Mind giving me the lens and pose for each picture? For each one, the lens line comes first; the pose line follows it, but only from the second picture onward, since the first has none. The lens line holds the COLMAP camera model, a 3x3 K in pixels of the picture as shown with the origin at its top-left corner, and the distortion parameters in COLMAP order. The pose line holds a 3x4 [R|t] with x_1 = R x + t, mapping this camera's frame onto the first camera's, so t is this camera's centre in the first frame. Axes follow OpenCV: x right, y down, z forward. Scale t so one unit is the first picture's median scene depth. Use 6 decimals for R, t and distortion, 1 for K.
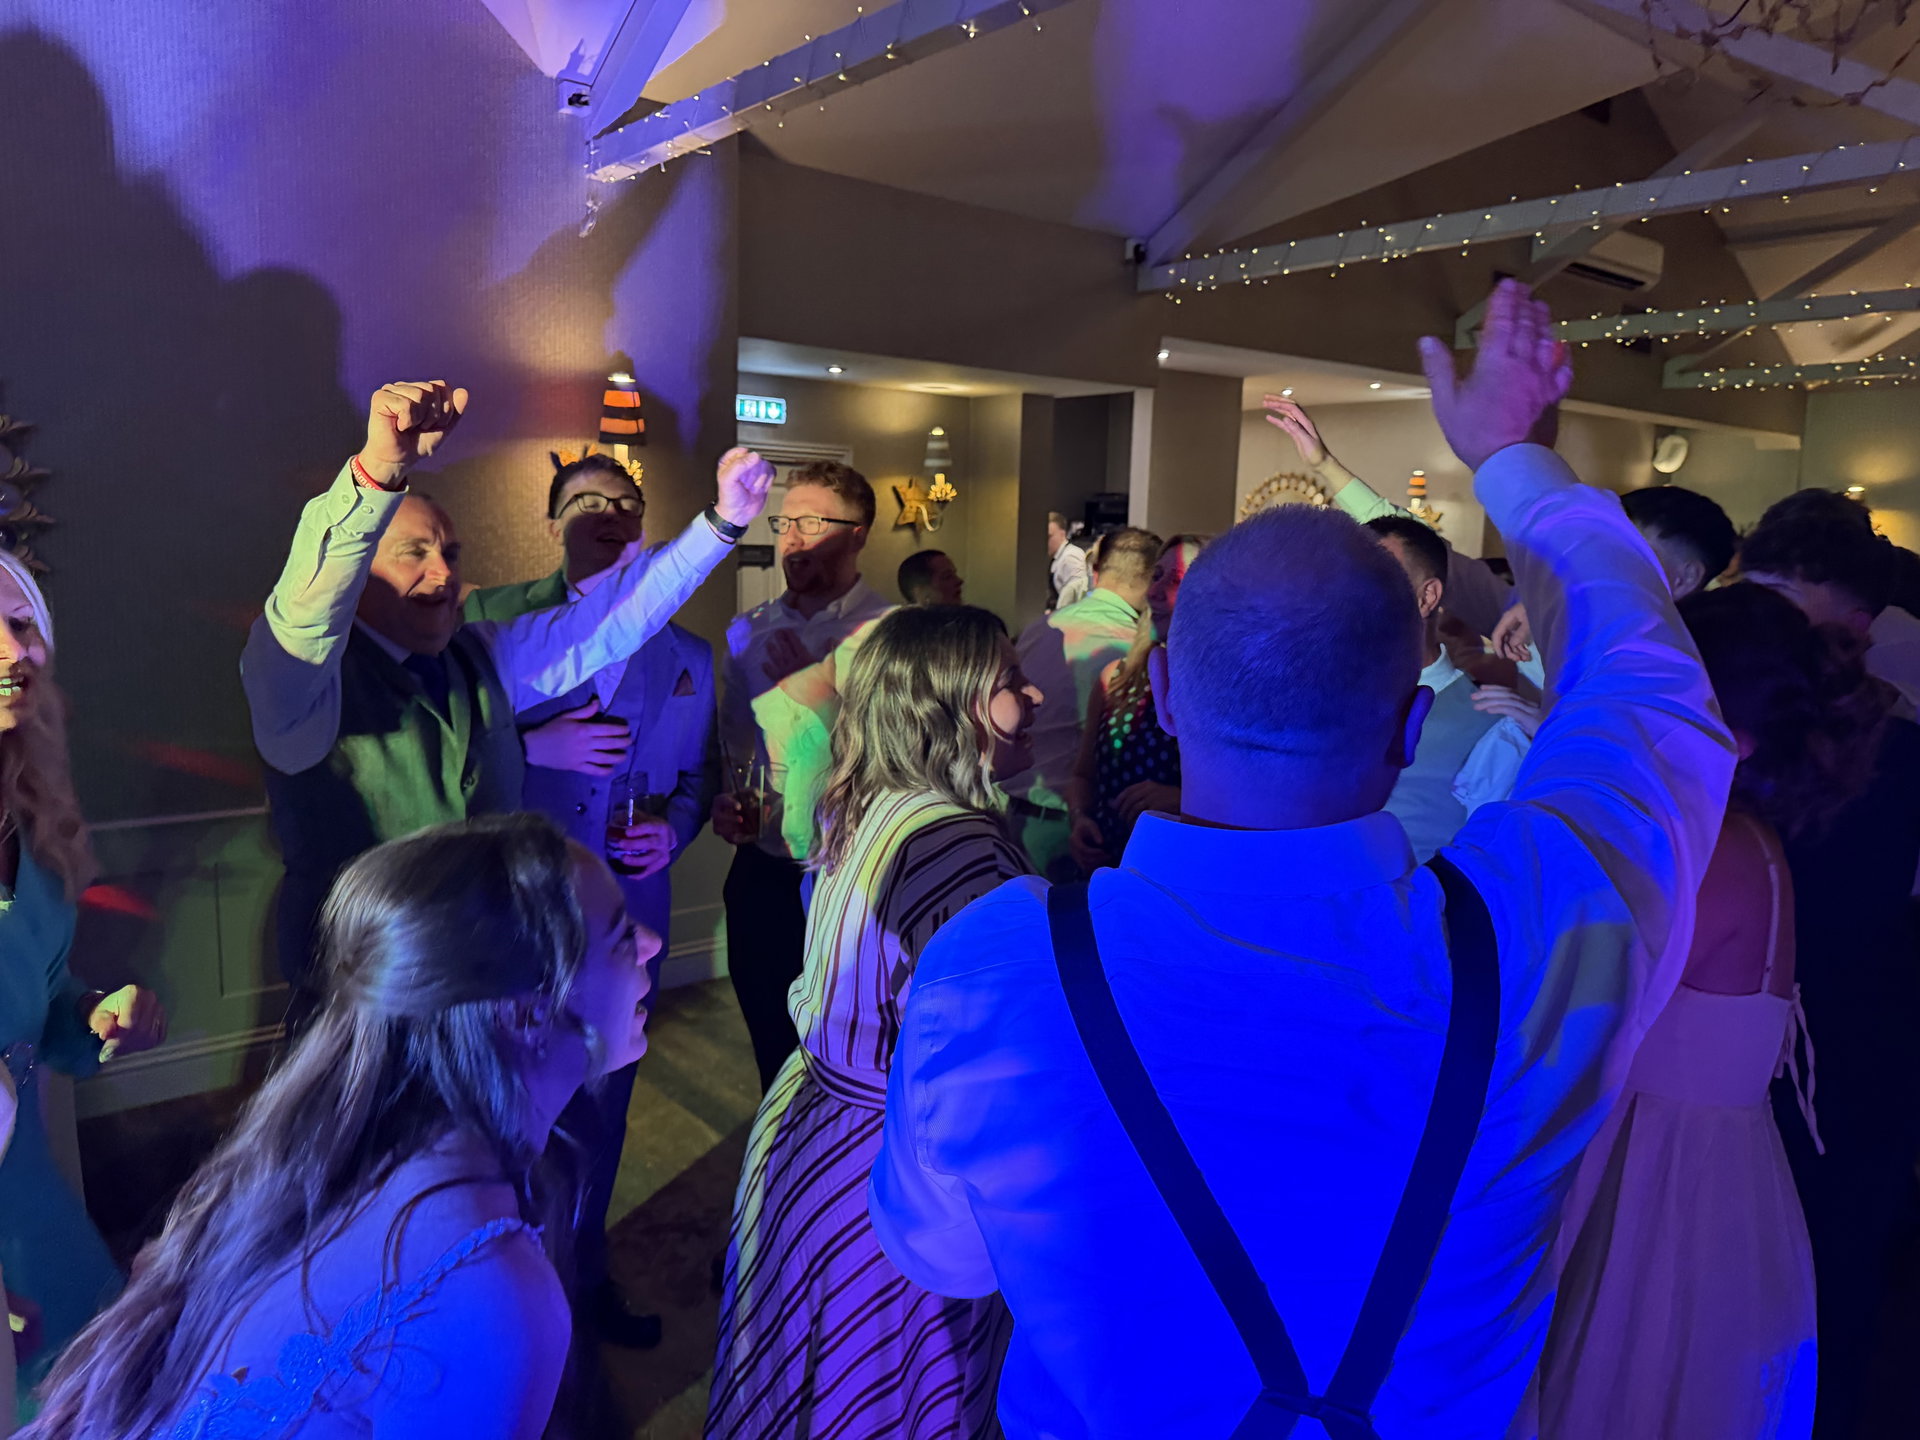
lens RADIAL K [[1382.4, 0, 961.8], [0, 1382.4, 740.9], [0, 0, 1]] dist [0.038261, -0.045941]
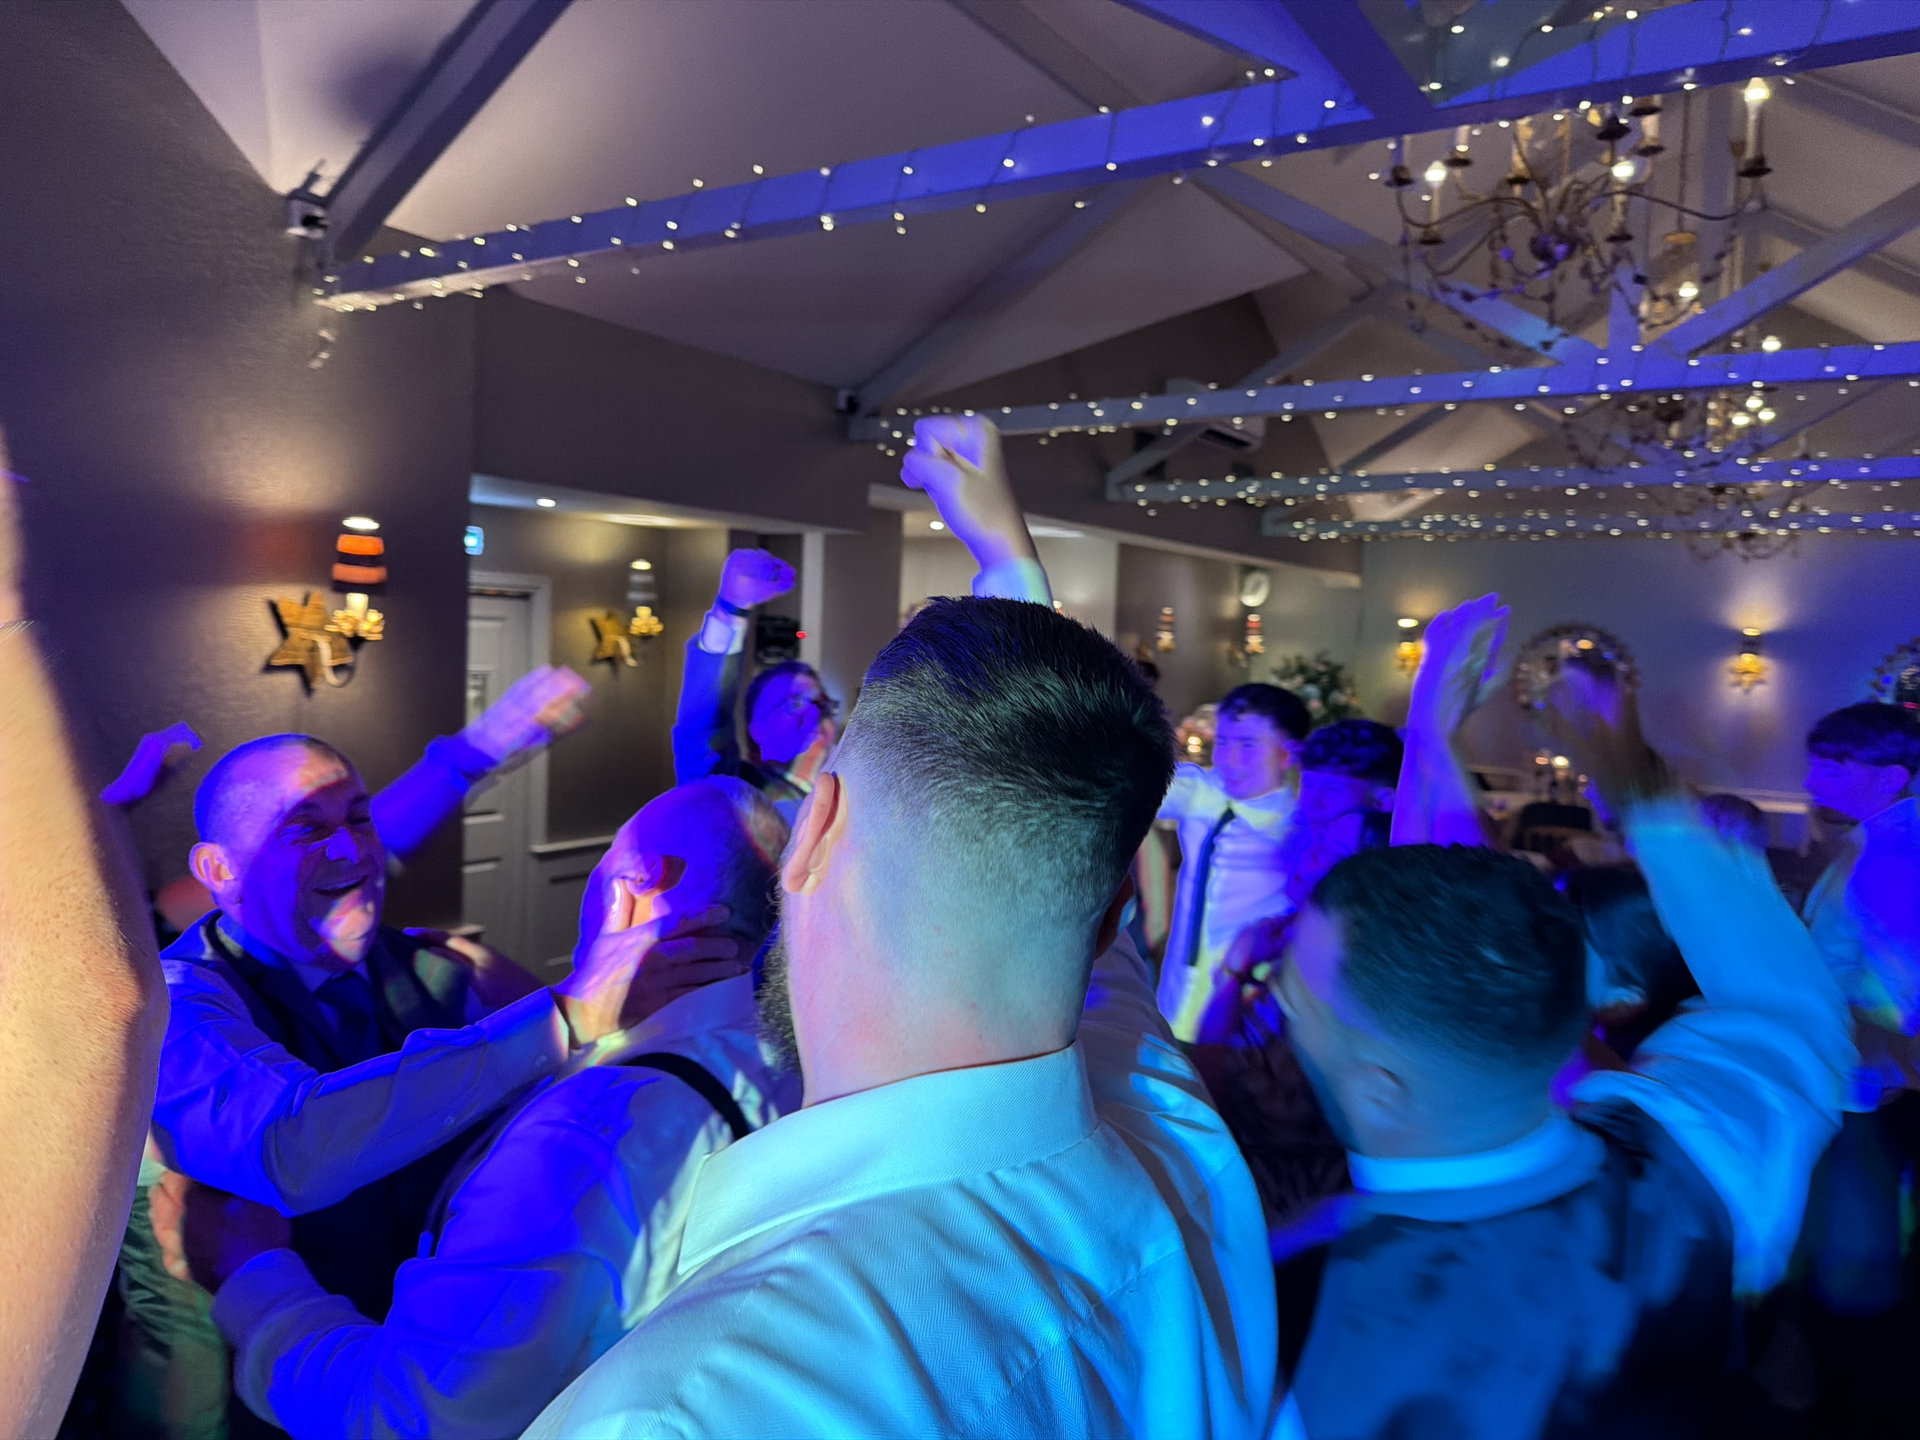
lens RADIAL K [[1382.4, 0, 969.0], [0, 1382.4, 723.4], [0, 0, 1]] dist [0.038261, -0.045941]
pose [[0.952888, -0.007380, 0.303233, -0.095644], [0.032075, 0.996550, -0.076540, -0.031923], [-0.301622, 0.082660, 0.949837, 0.018866]]
